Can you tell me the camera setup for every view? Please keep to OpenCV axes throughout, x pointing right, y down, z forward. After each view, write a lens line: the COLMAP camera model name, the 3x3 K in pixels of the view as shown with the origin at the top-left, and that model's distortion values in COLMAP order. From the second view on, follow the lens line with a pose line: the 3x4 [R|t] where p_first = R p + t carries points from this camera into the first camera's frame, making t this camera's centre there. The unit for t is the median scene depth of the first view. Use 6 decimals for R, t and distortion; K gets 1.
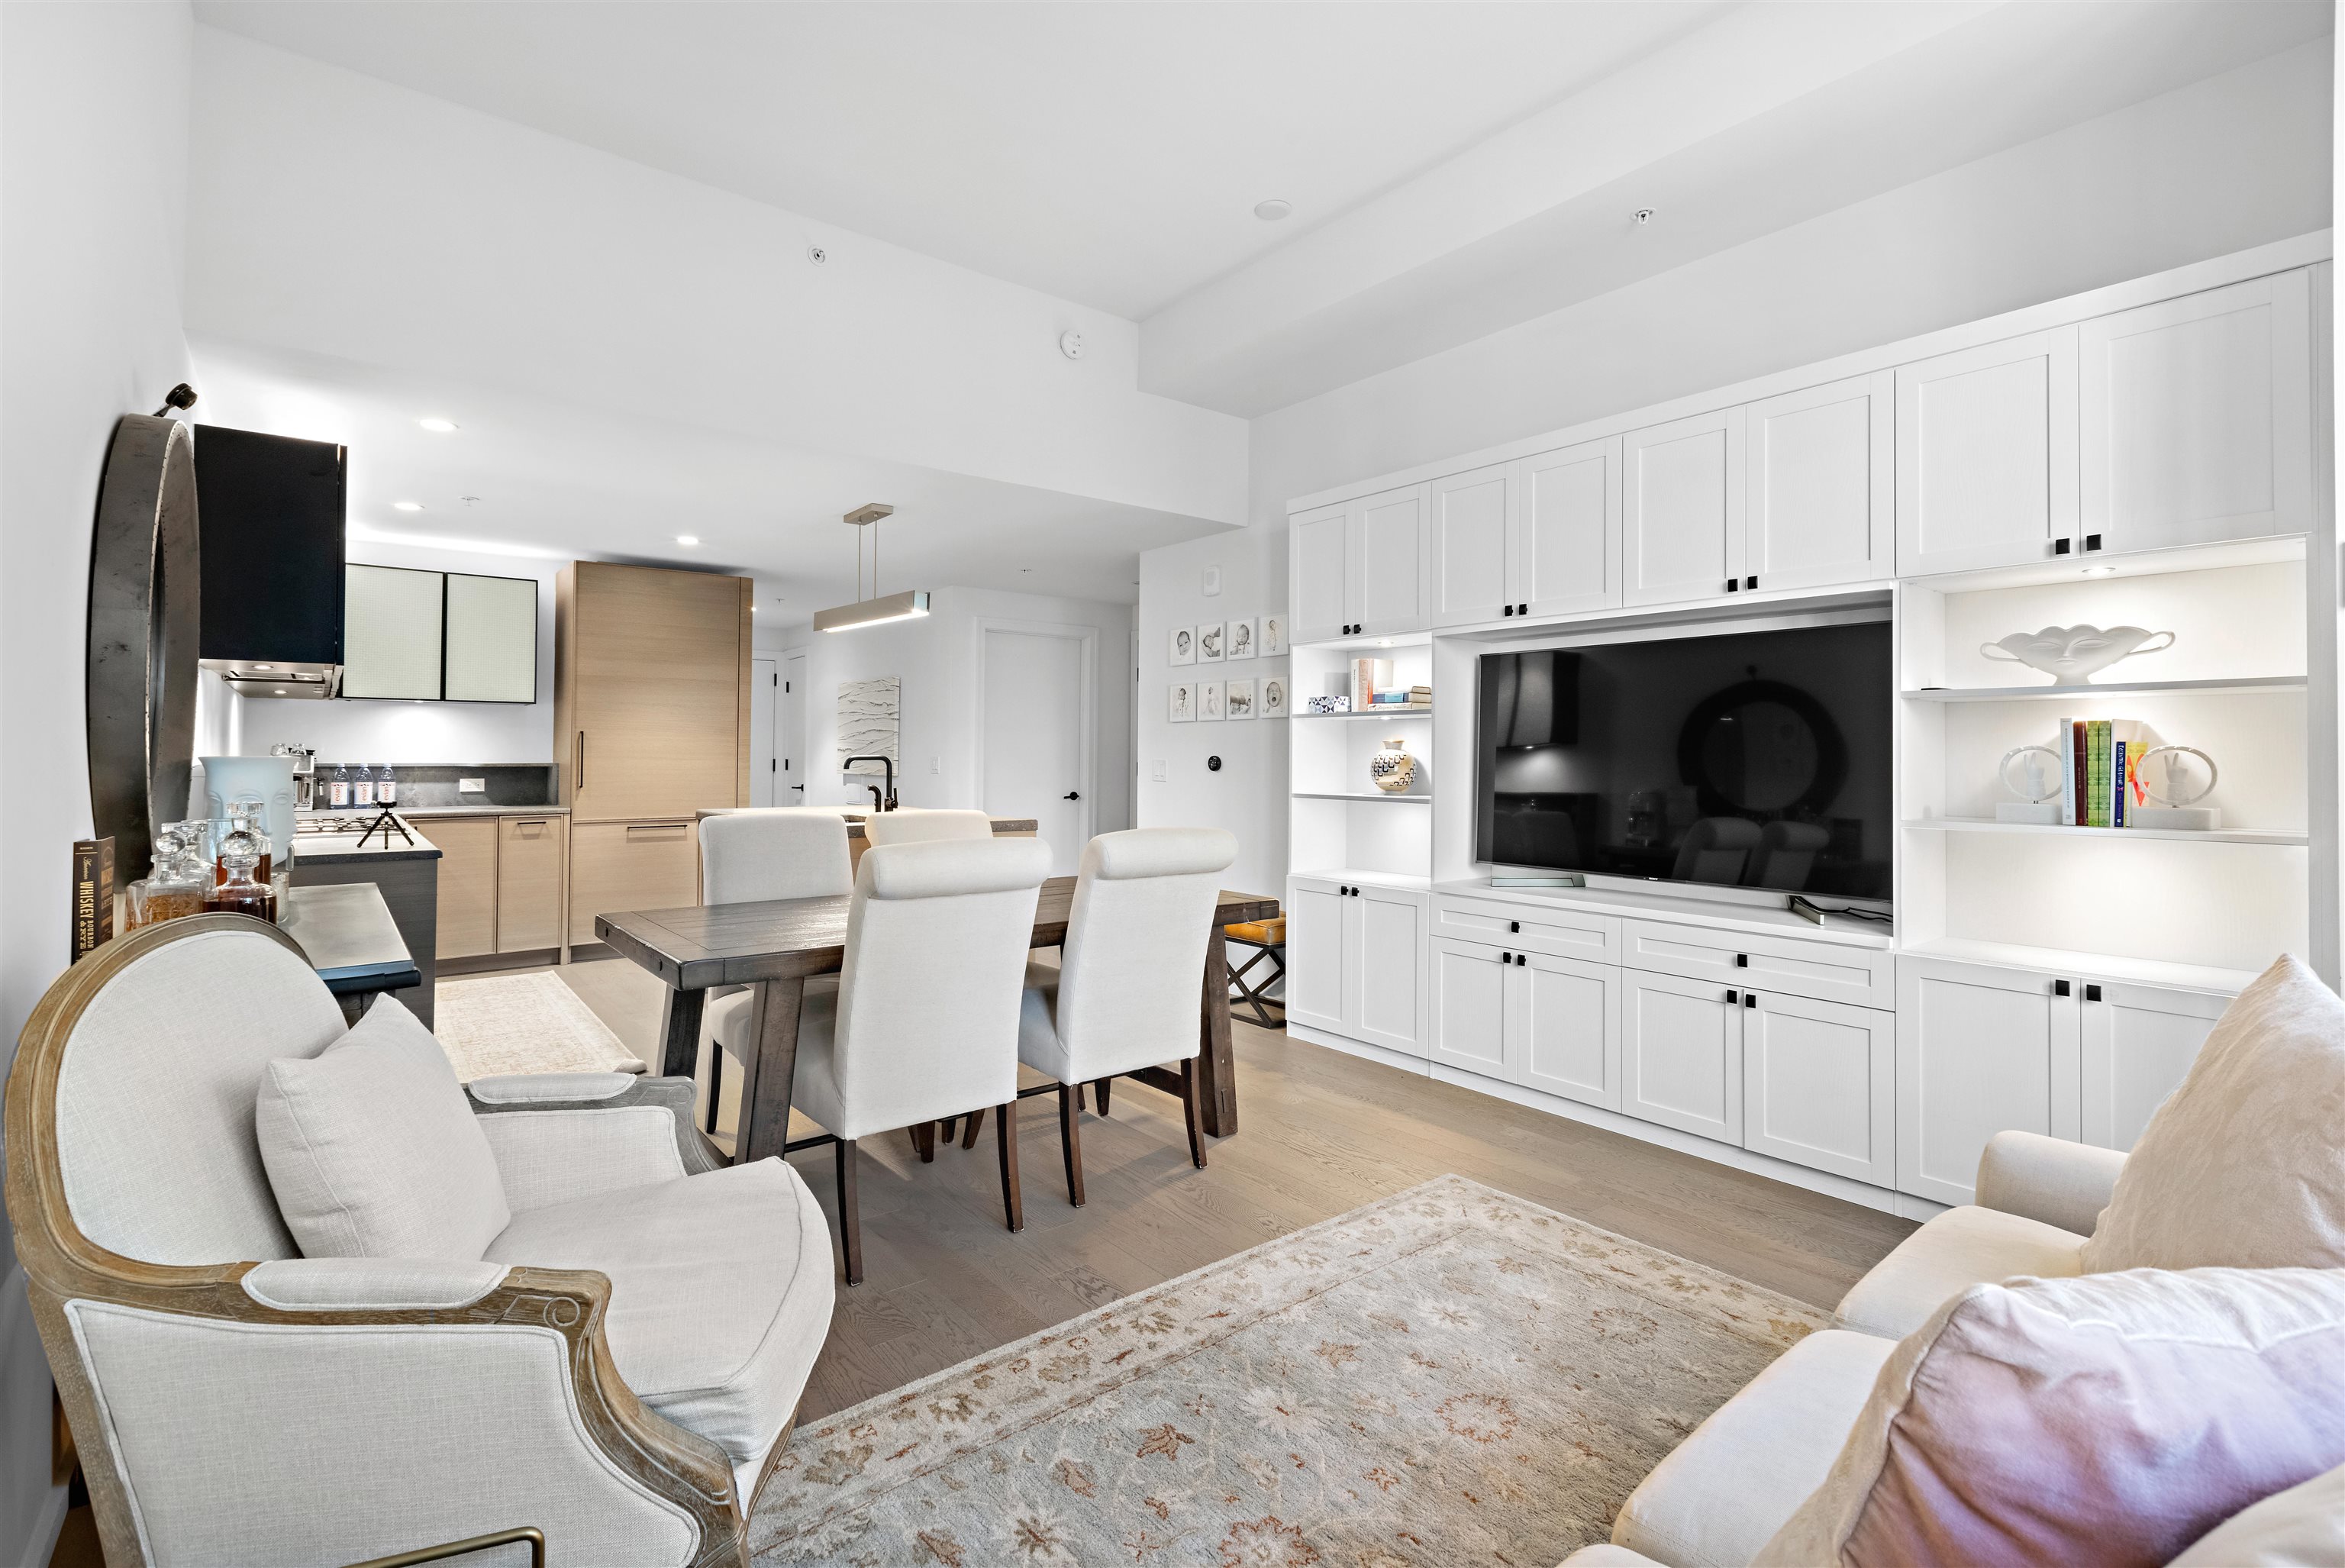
lens RADIAL K [[1062.5, 0, 1182.5], [0, 1062.5, 727.6], [0, 0, 1]] dist [-0.003411, 0.001884]
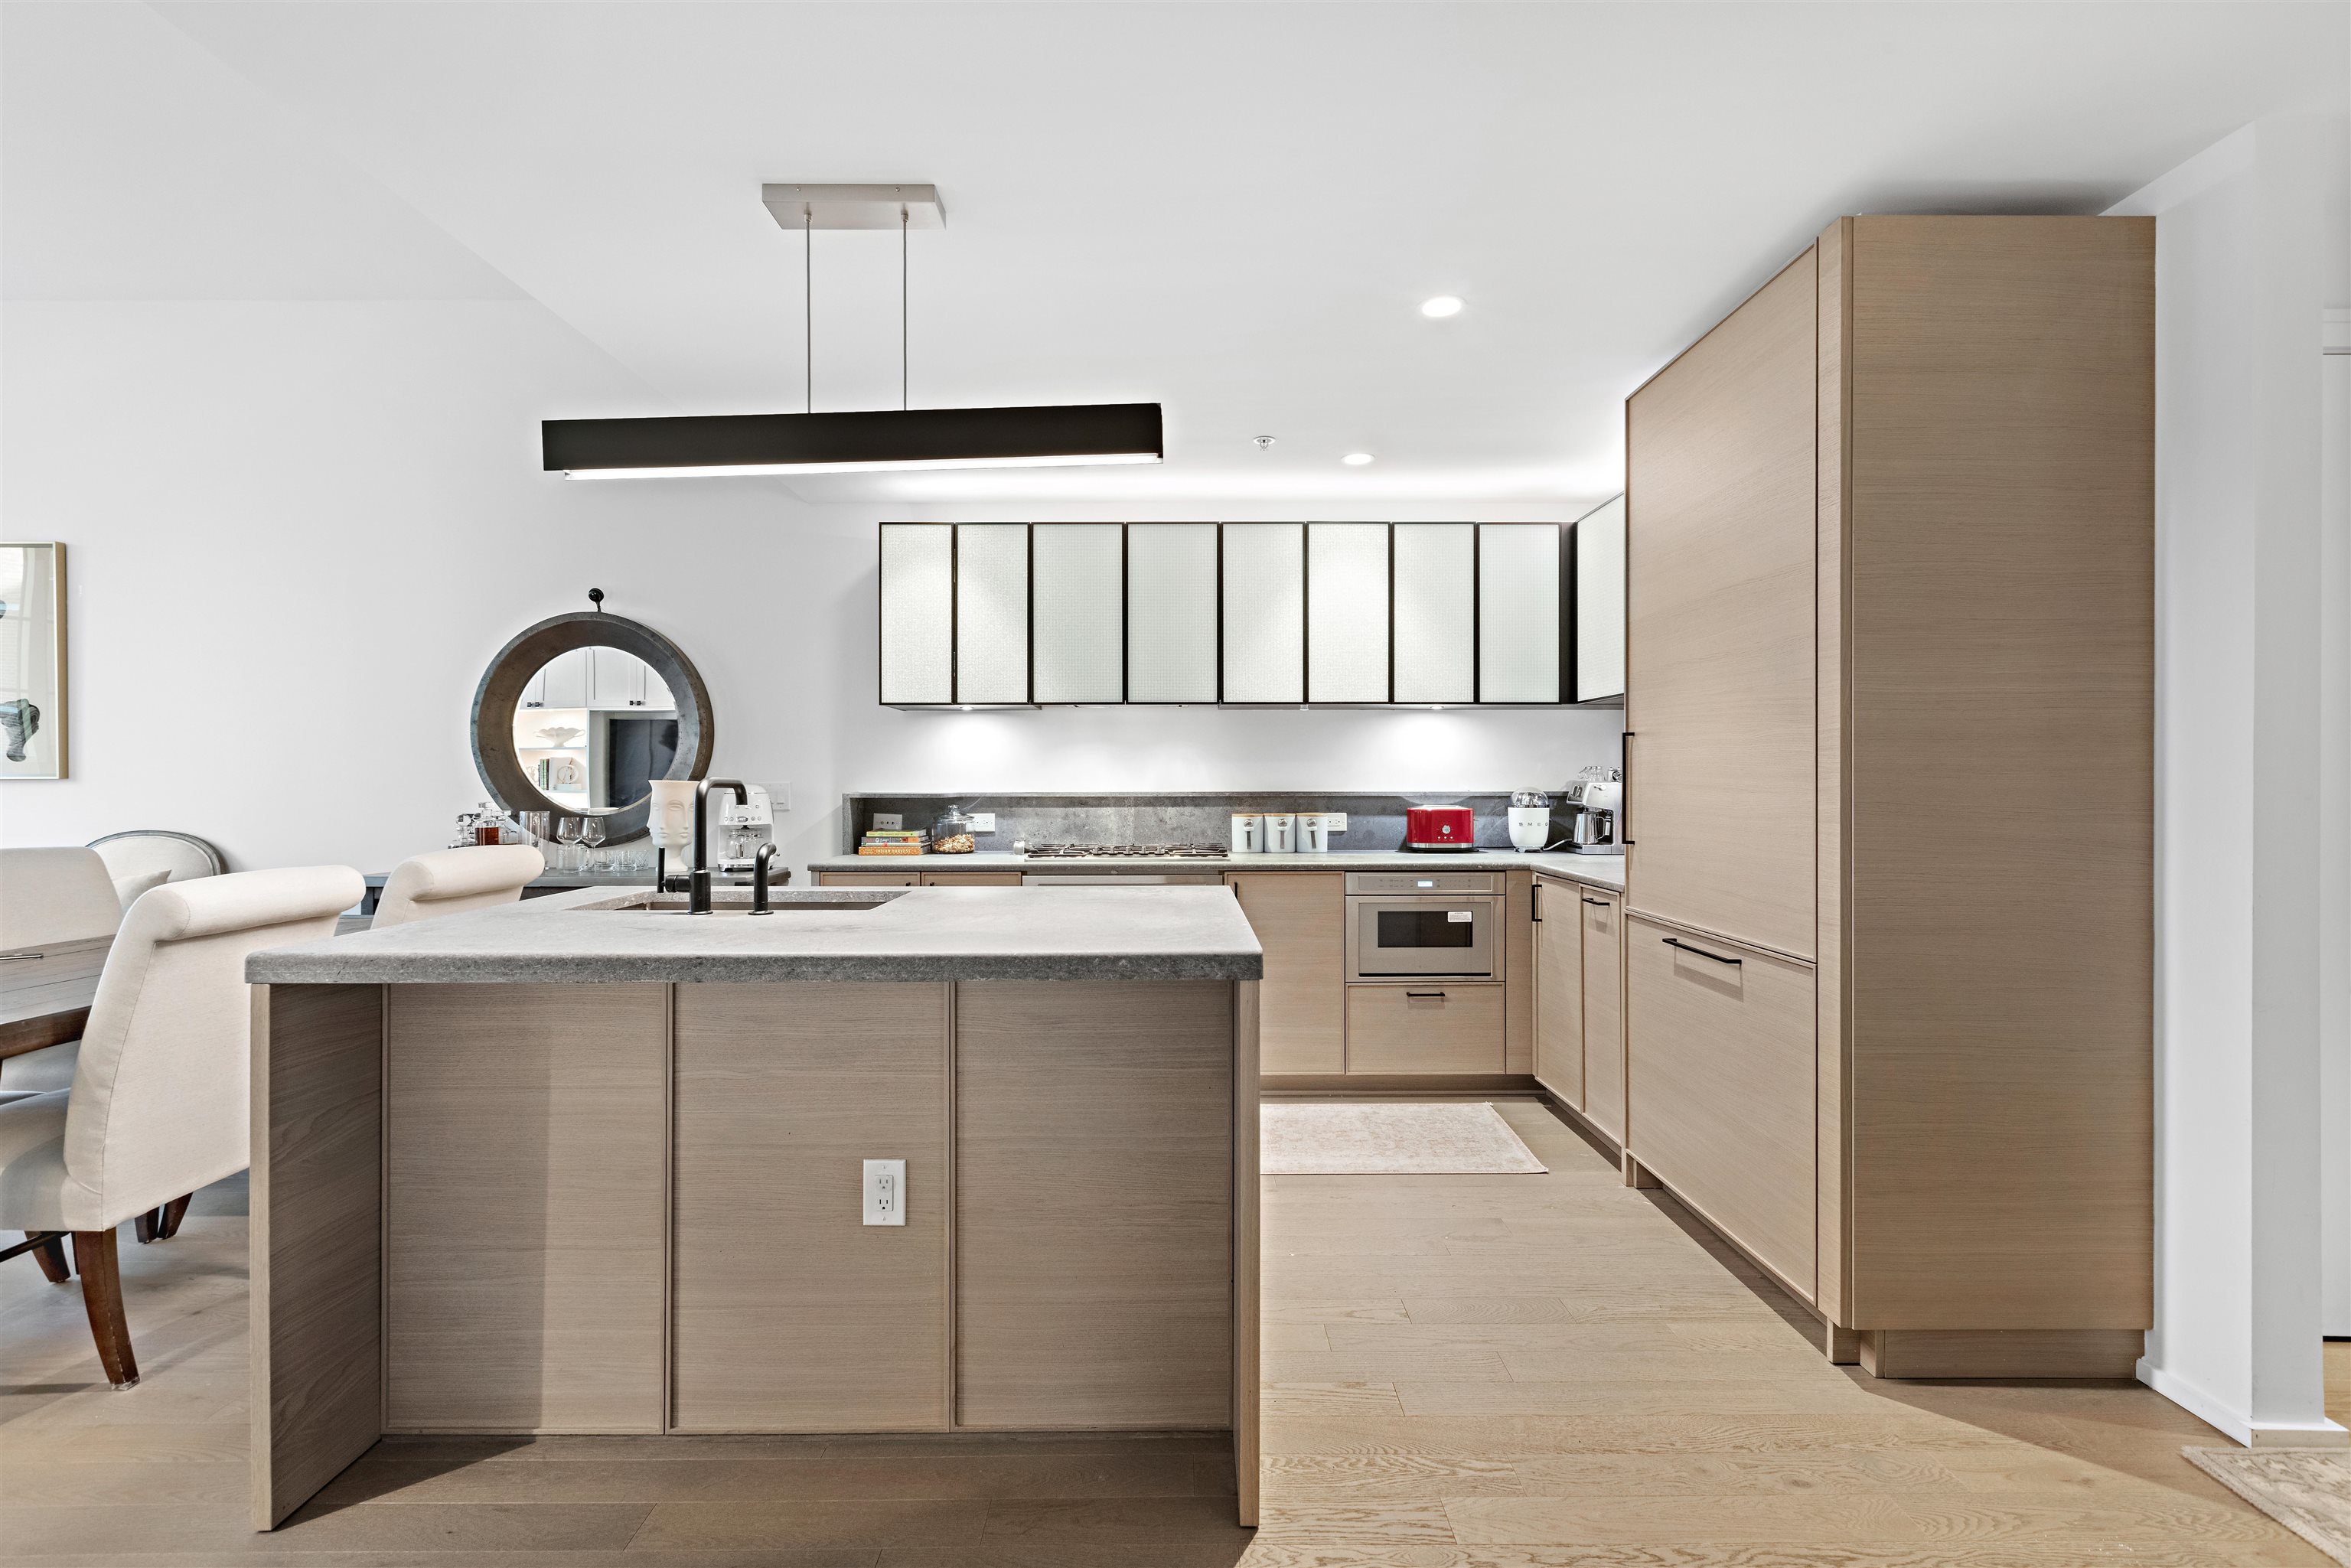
lens RADIAL K [[1047.1, 0, 1175.5], [0, 1047.1, 776.9], [0, 0, 1]] dist [-0.000287, -0.000566]
pose [[-0.629015, -0.004798, -0.777378, -0.049587], [0.018463, 0.999607, -0.021109, 0.032155], [0.777173, -0.027630, -0.628679, 1.190364]]
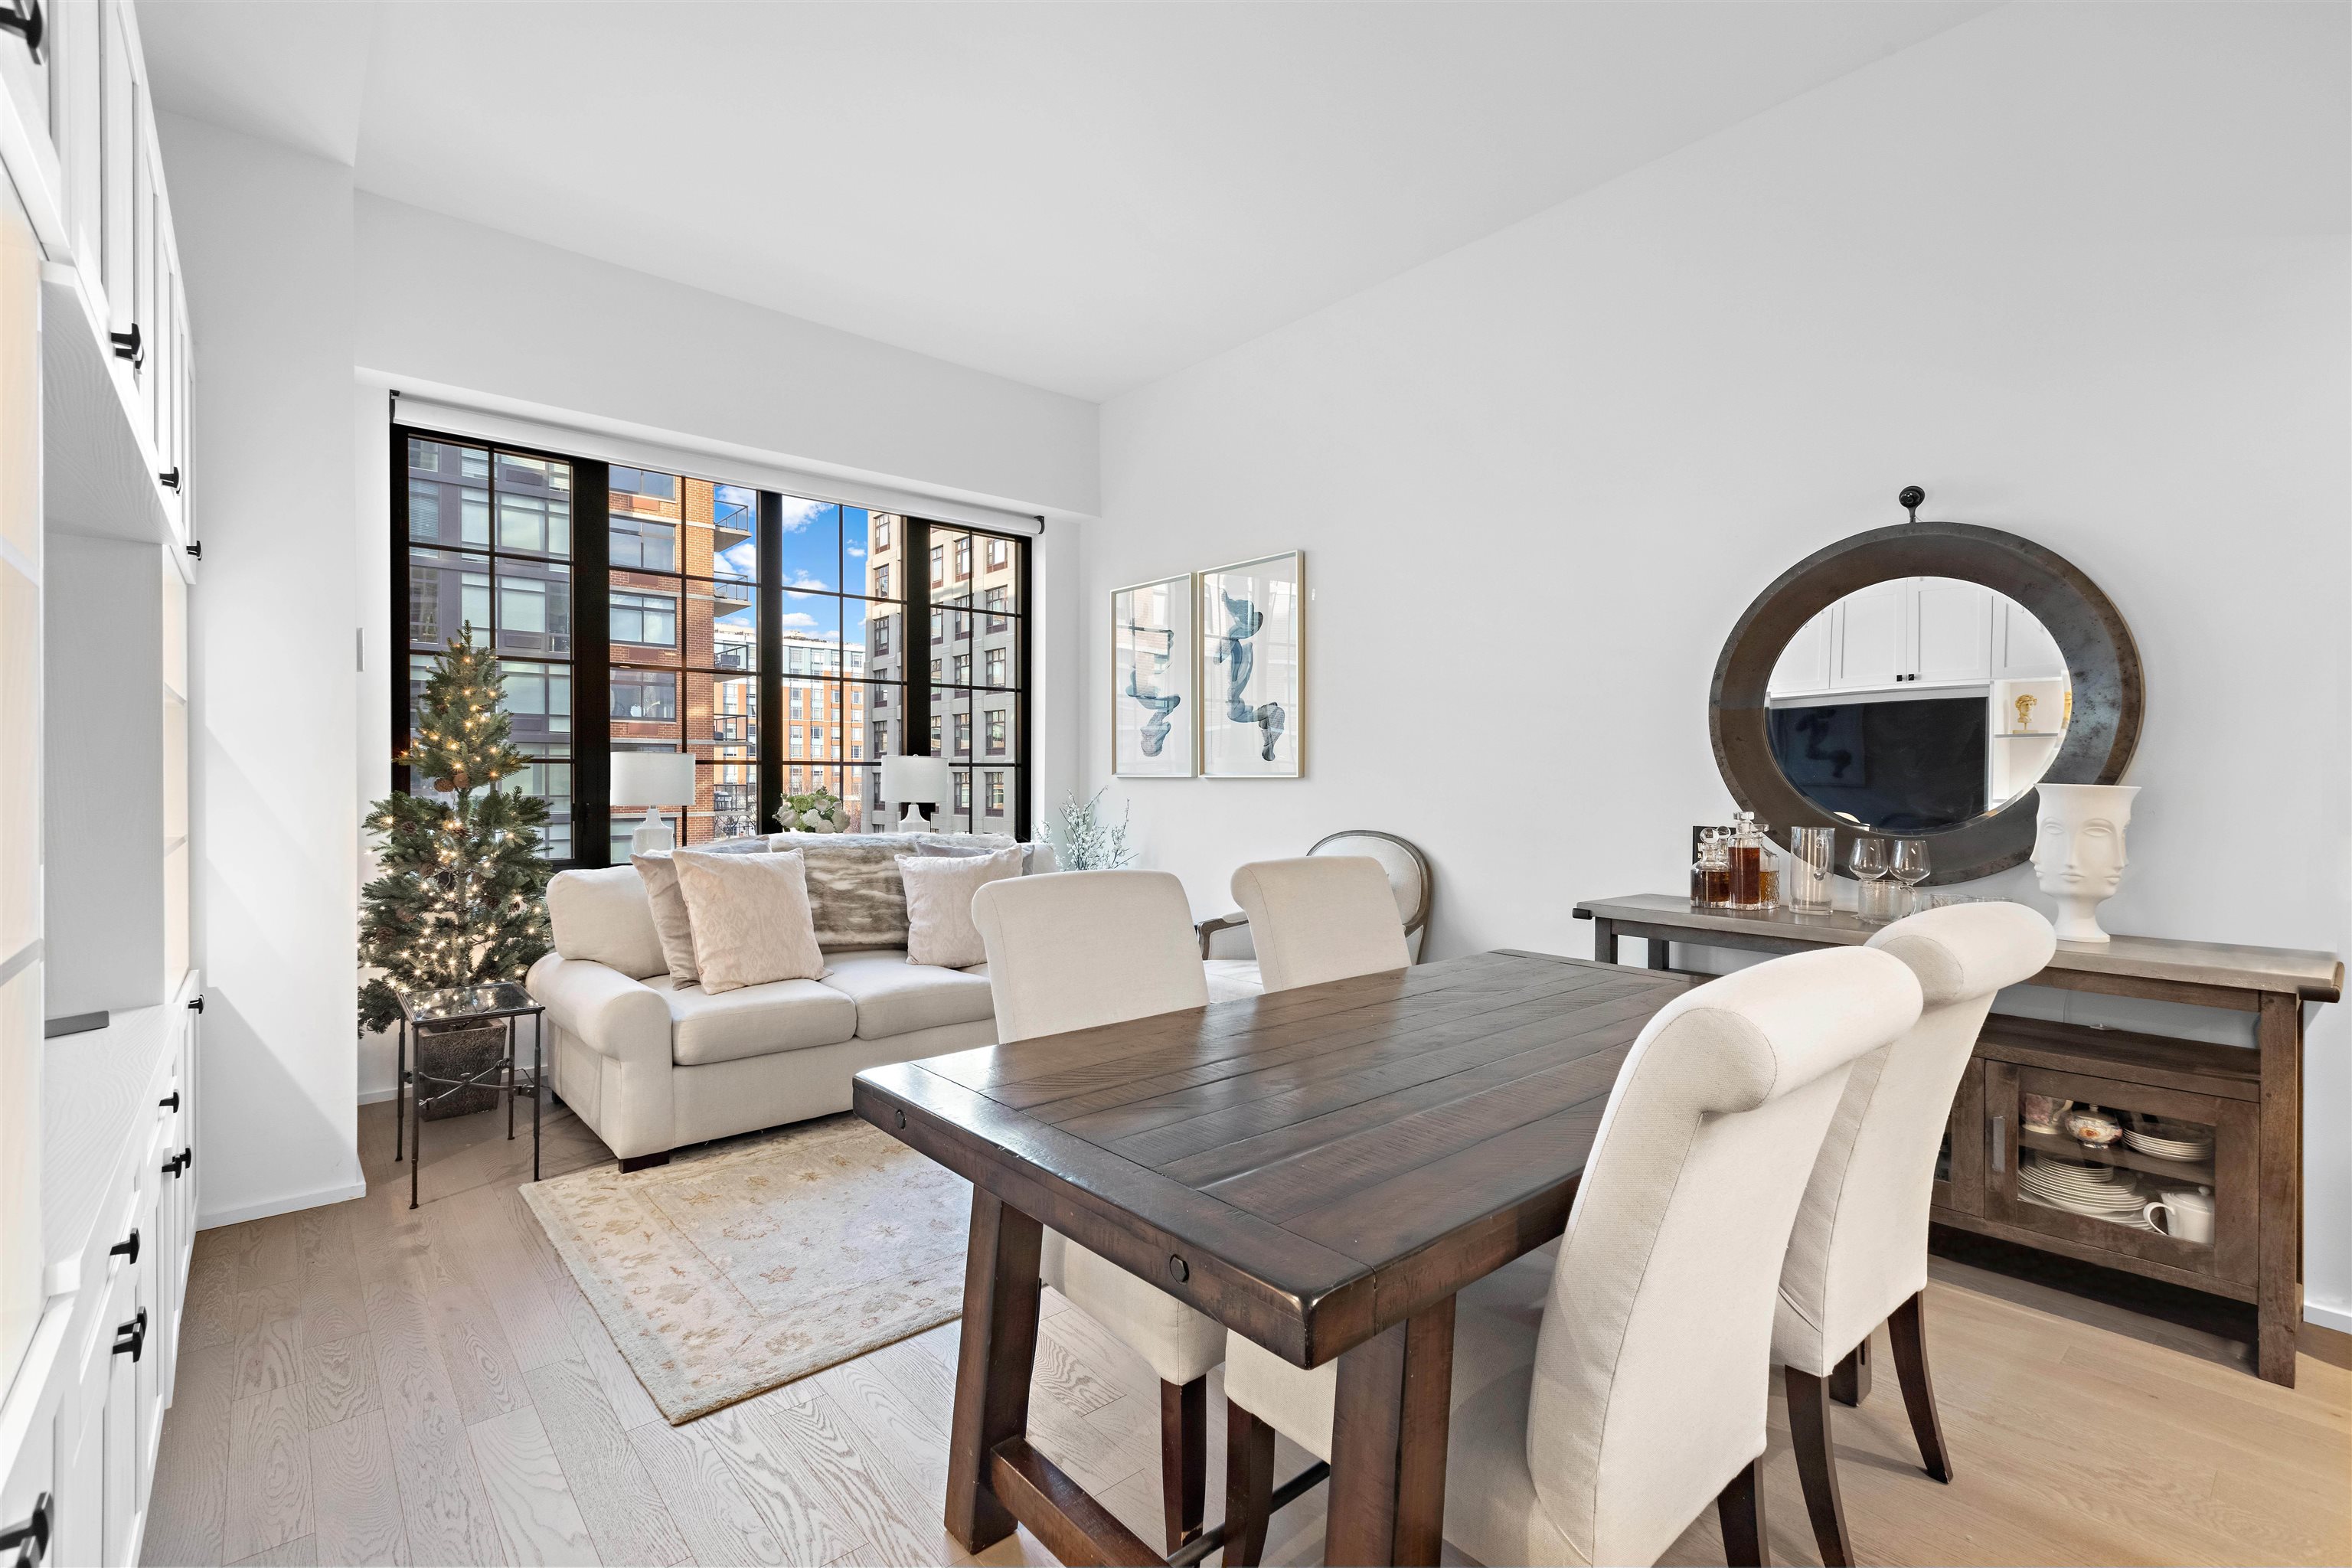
lens RADIAL K [[1047.5, 0, 1180.0], [0, 1047.5, 782.0], [0, 0, 1]] dist [-0.000287, -0.000566]
pose [[-0.999498, -0.008549, -0.030497, -0.016712], [-0.007863, 0.999715, -0.022552, 0.024545], [0.030681, -0.022301, -0.999280, 0.871235]]
